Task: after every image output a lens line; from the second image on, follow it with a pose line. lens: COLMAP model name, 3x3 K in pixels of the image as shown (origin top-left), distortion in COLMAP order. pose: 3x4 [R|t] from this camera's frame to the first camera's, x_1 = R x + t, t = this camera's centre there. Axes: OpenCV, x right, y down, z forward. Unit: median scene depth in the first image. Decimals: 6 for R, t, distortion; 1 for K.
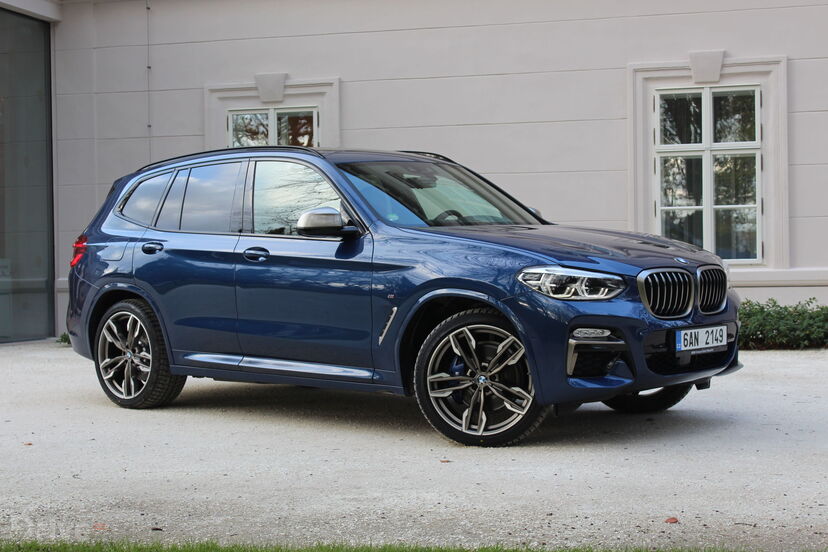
lens RADIAL K [[930.2, 0, 392.0], [0, 930.2, 293.3], [0, 0, 1]] dist [-0.010082, 0.000000]
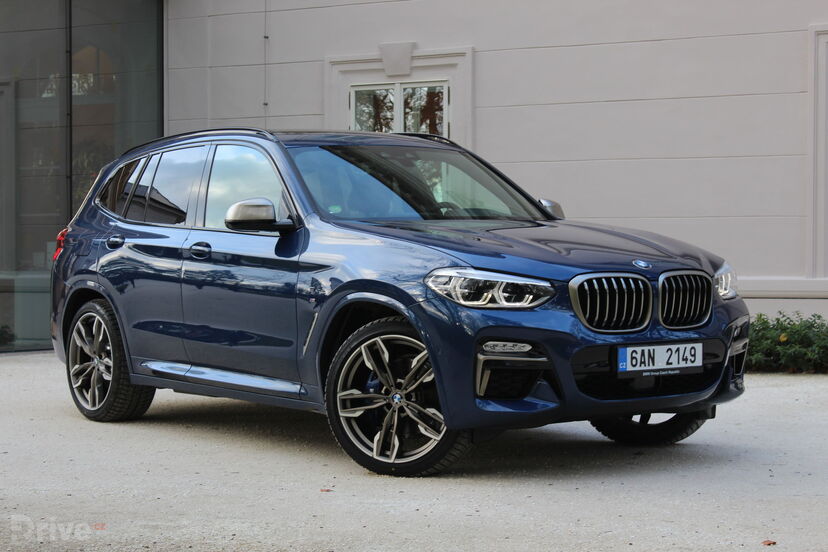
lens RADIAL K [[1087.5, 0, 430.1], [0, 1087.5, 305.9], [0, 0, 1]] dist [0.001268, 0.000000]
pose [[0.990834, 0.019099, -0.133731, 0.242160], [-0.018196, 0.999803, 0.007974, -0.001651], [0.133857, -0.005468, 0.990986, 0.003269]]
